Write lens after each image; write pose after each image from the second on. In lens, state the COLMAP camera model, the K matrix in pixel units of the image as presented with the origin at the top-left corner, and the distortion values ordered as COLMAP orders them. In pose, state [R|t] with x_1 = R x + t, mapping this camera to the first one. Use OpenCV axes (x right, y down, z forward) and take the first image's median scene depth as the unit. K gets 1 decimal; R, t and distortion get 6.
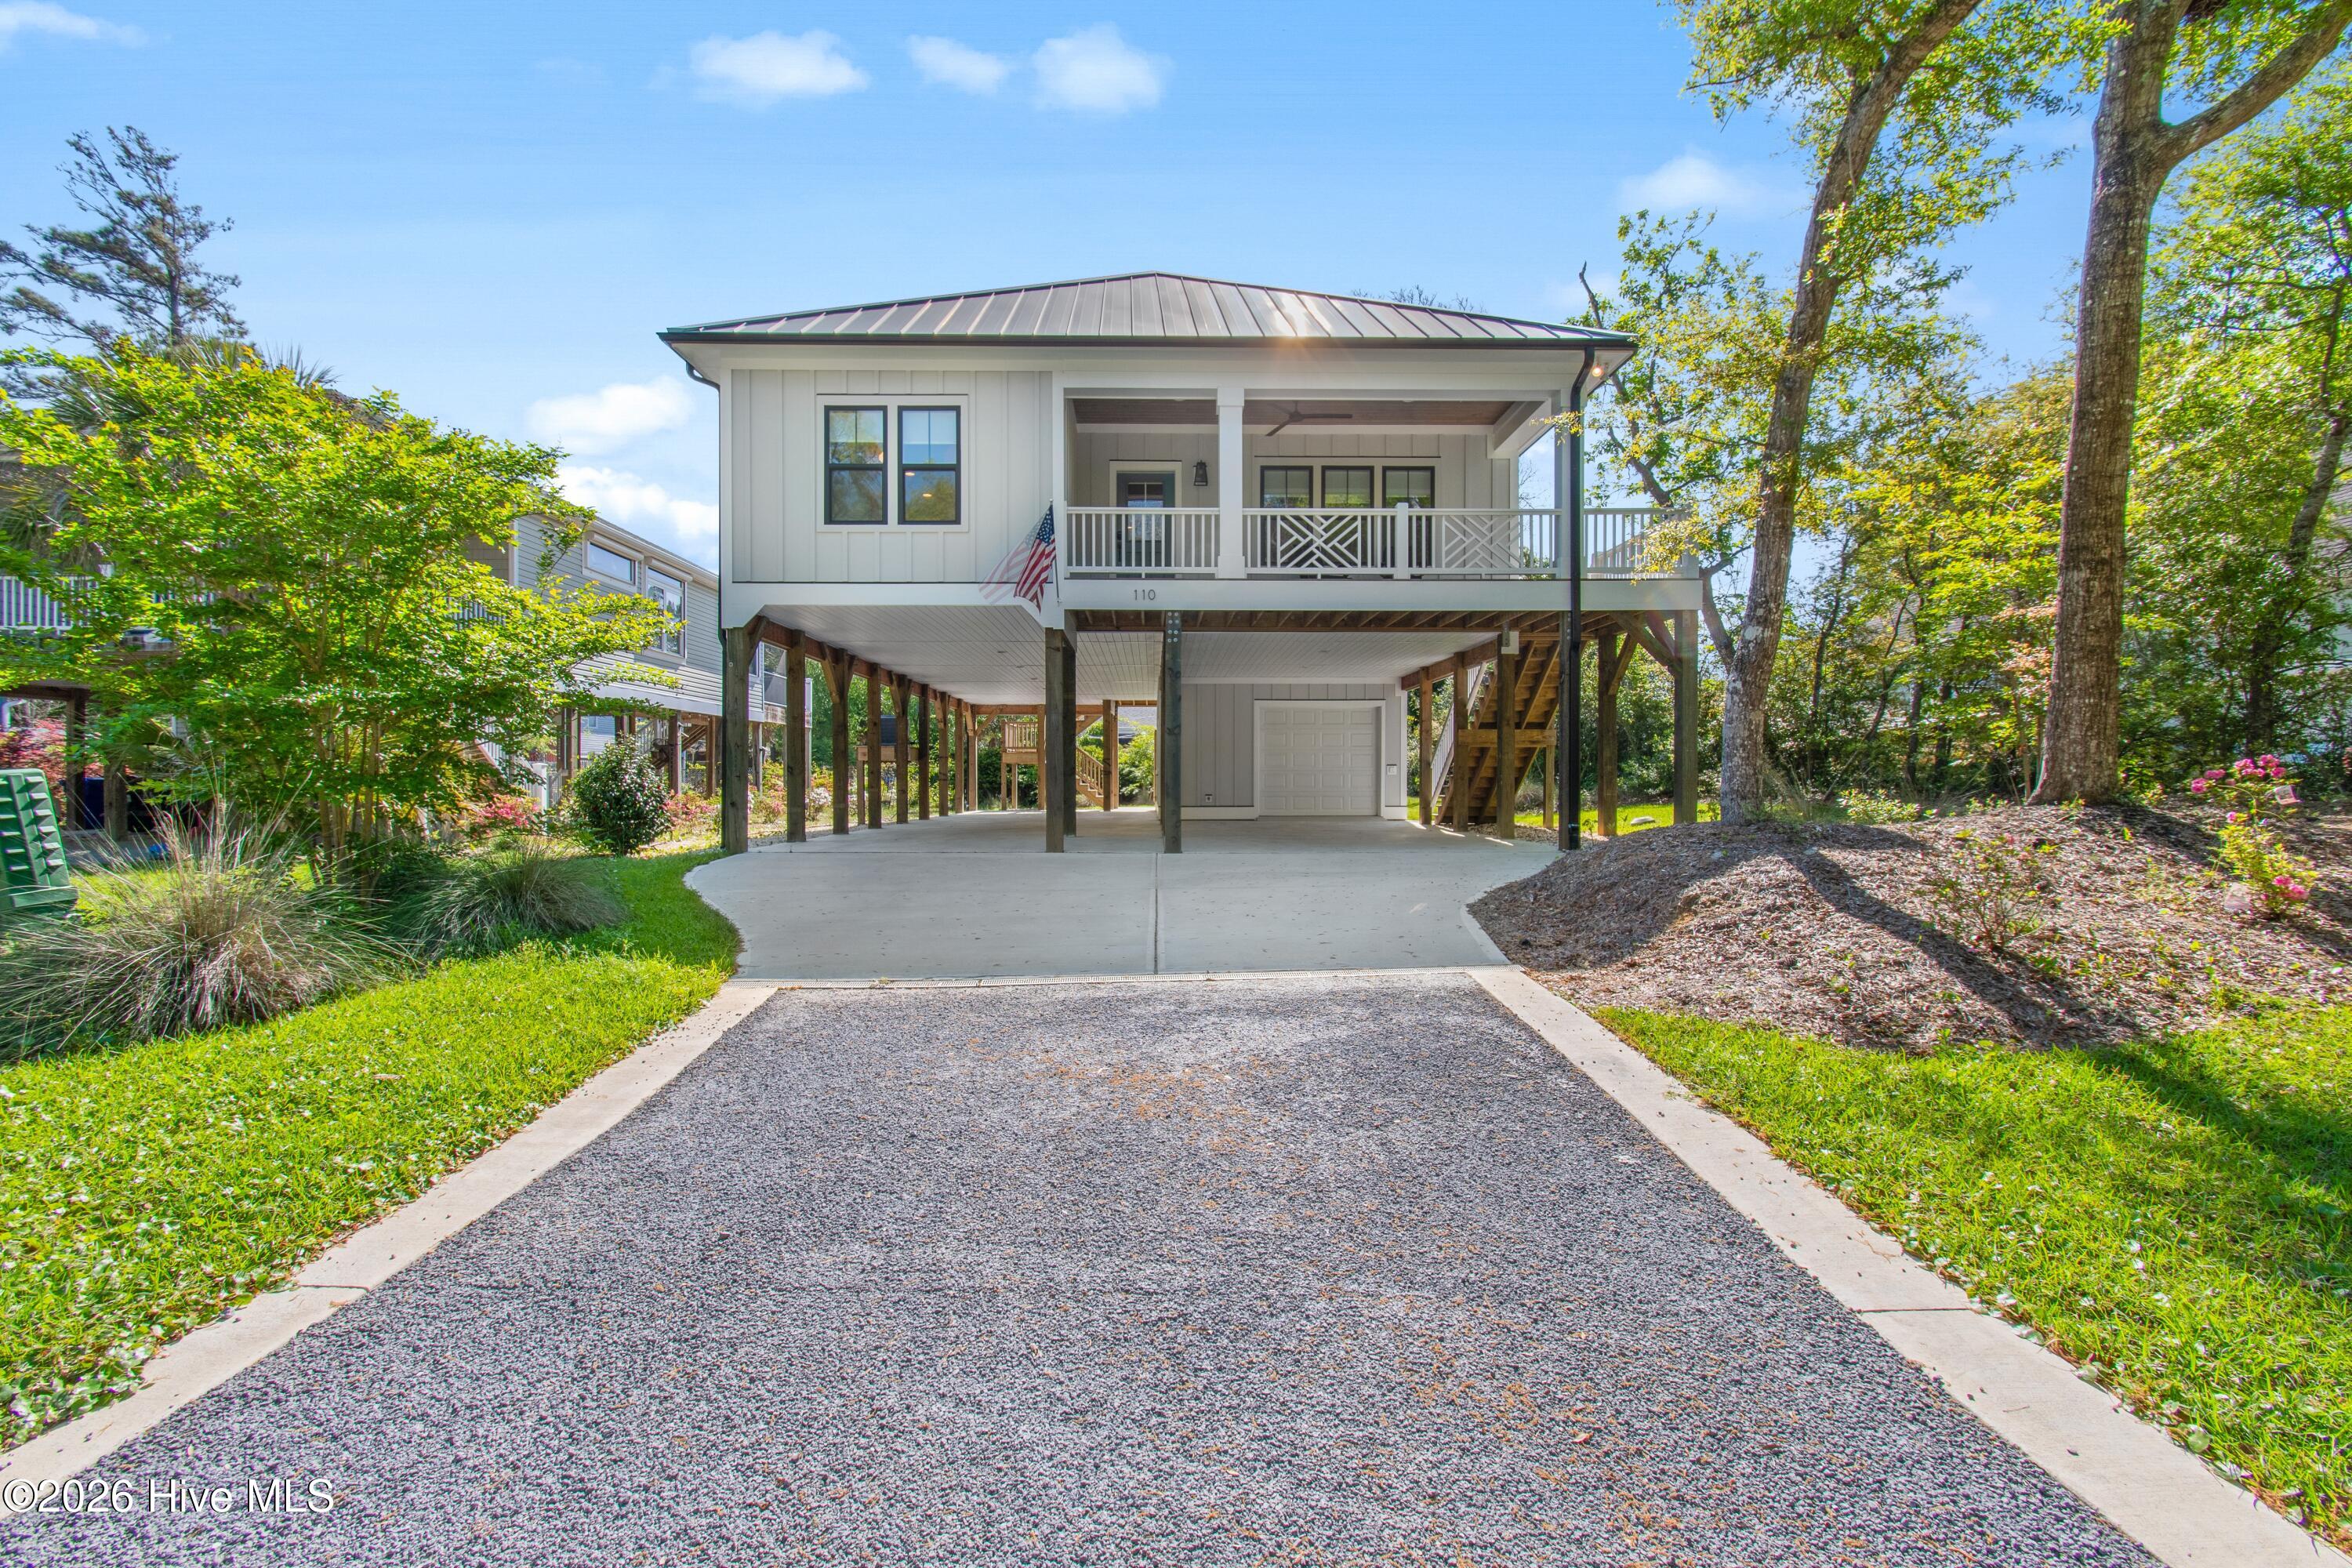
lens RADIAL K [[1072.0, 0, 1182.0], [0, 1072.0, 784.9], [0, 0, 1]] dist [0.003532, 0.000068]
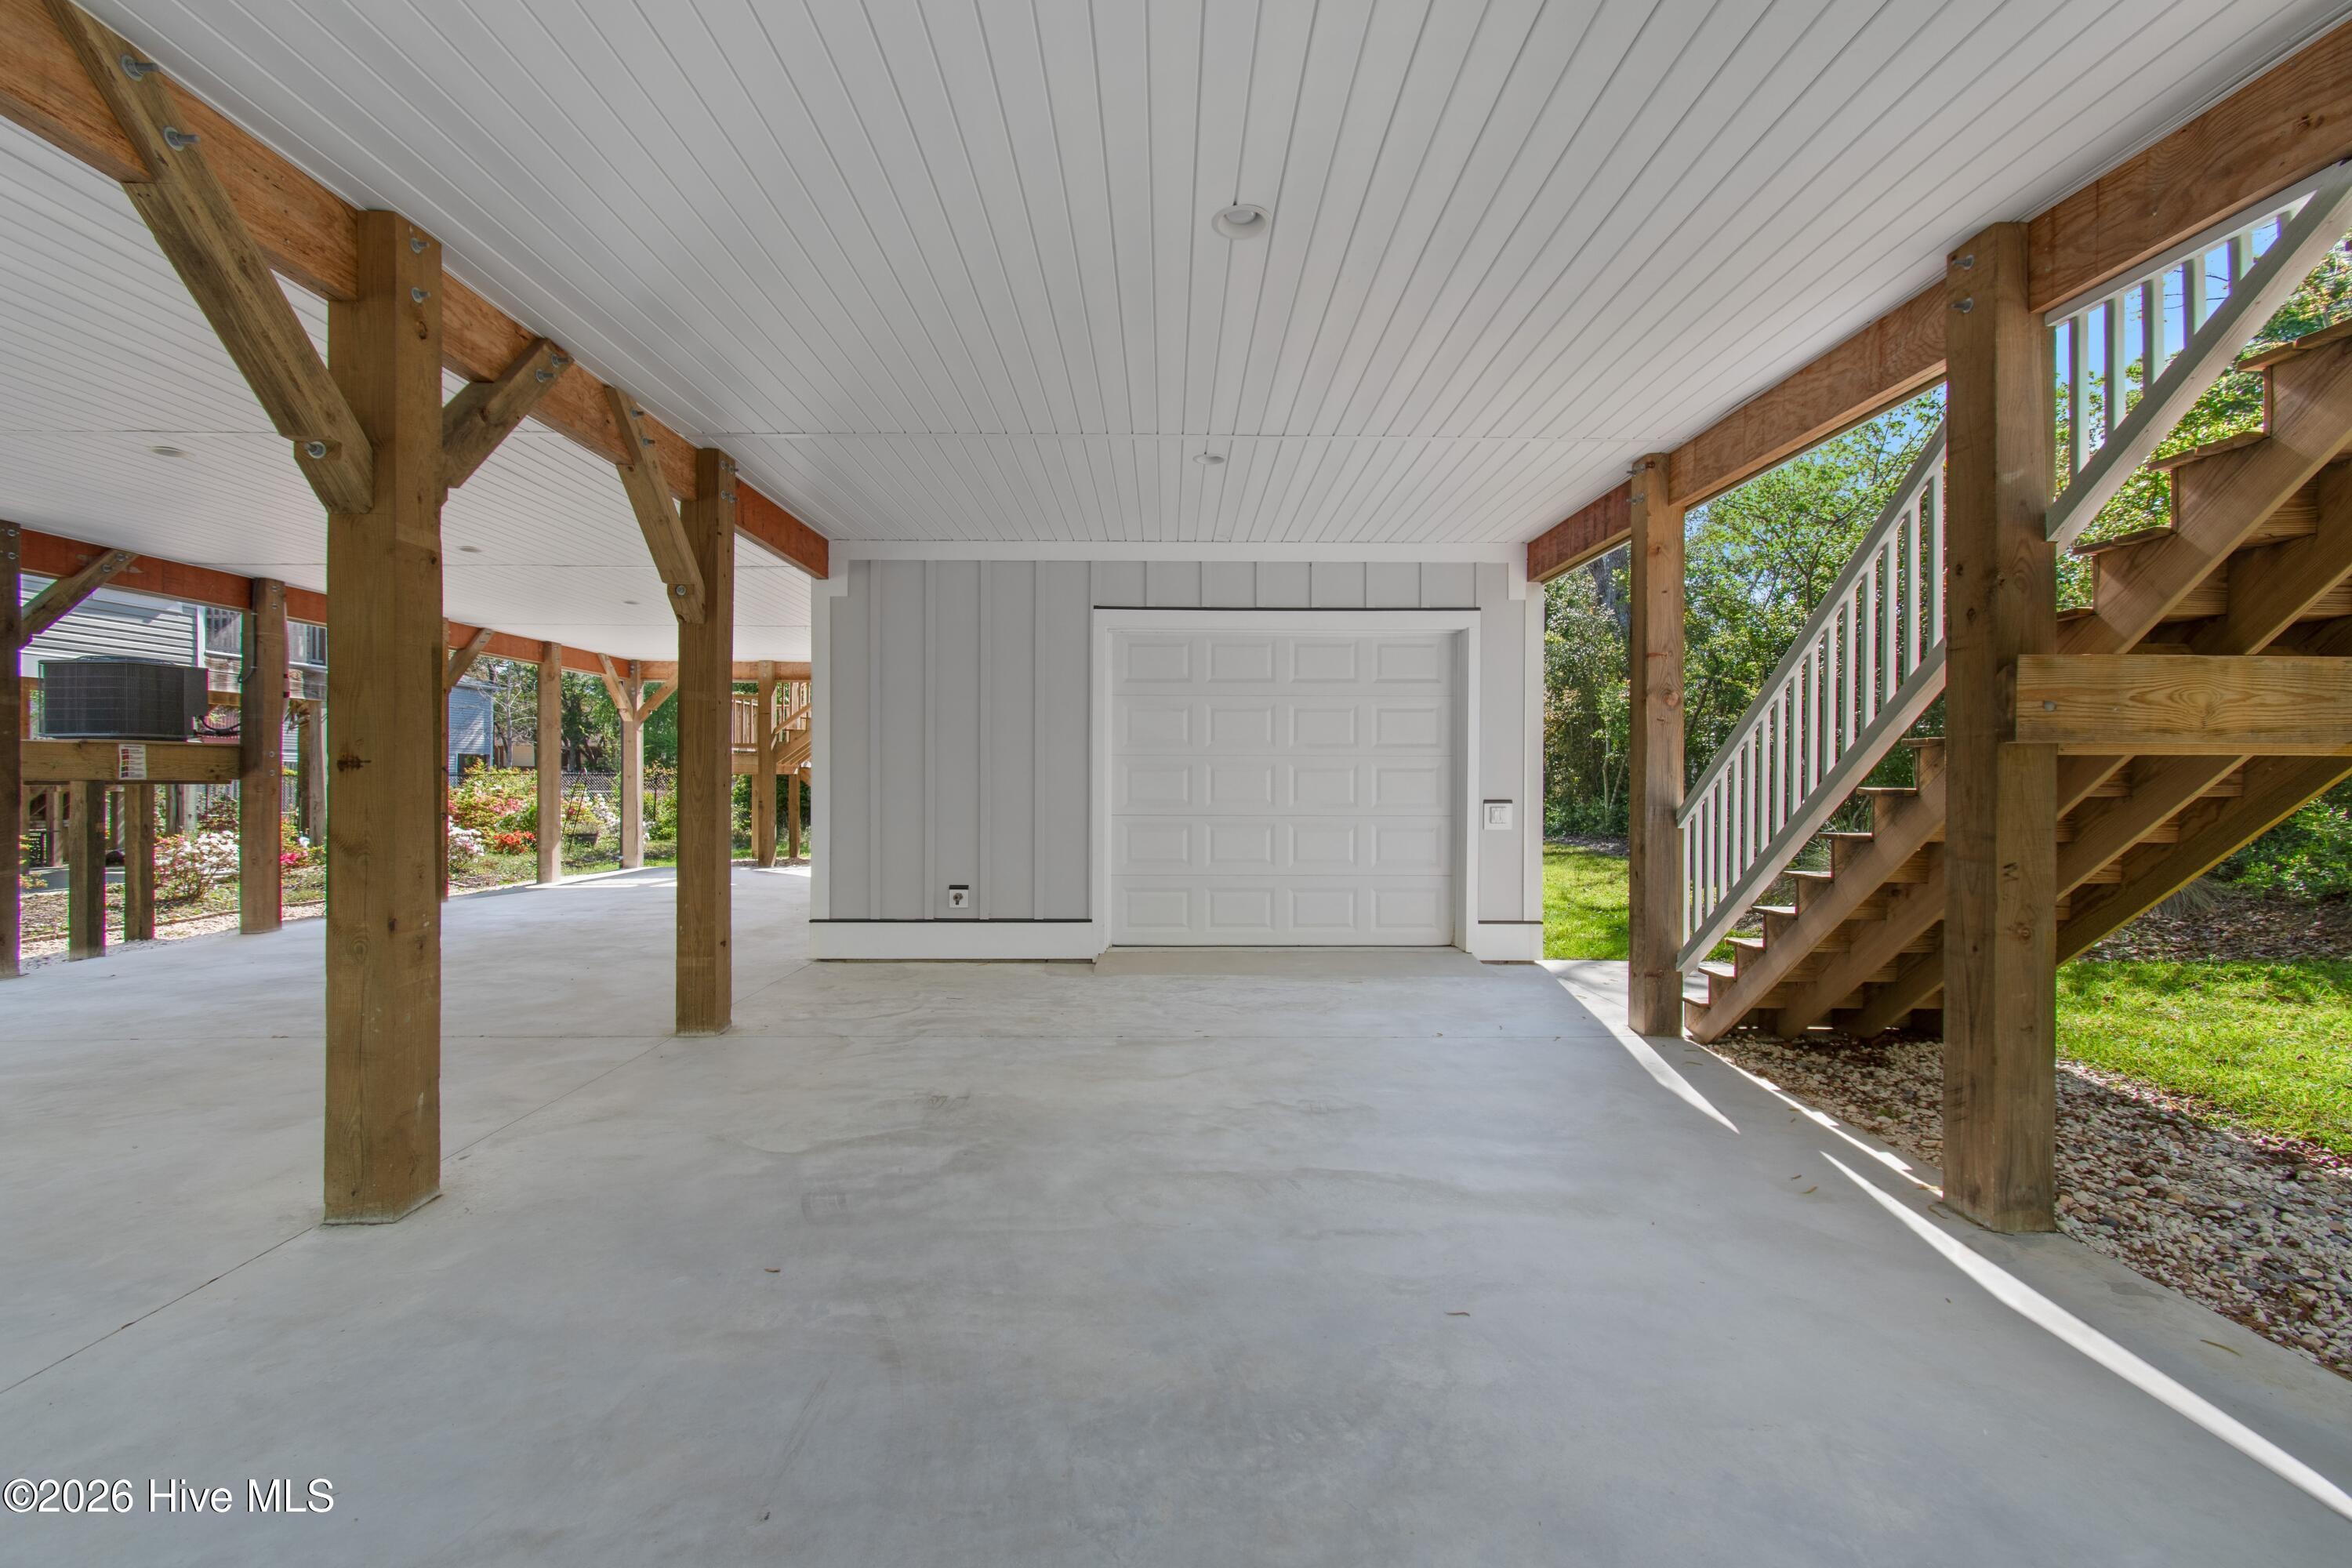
lens RADIAL K [[1072.0, 0, 1173.0], [0, 1072.0, 782.5], [0, 0, 1]] dist [0.003532, 0.000068]
pose [[0.999987, 0.005135, -0.000416, 0.092283], [-0.005135, 0.999986, -0.001290, -0.023499], [0.000409, 0.001293, 0.999999, 0.658896]]
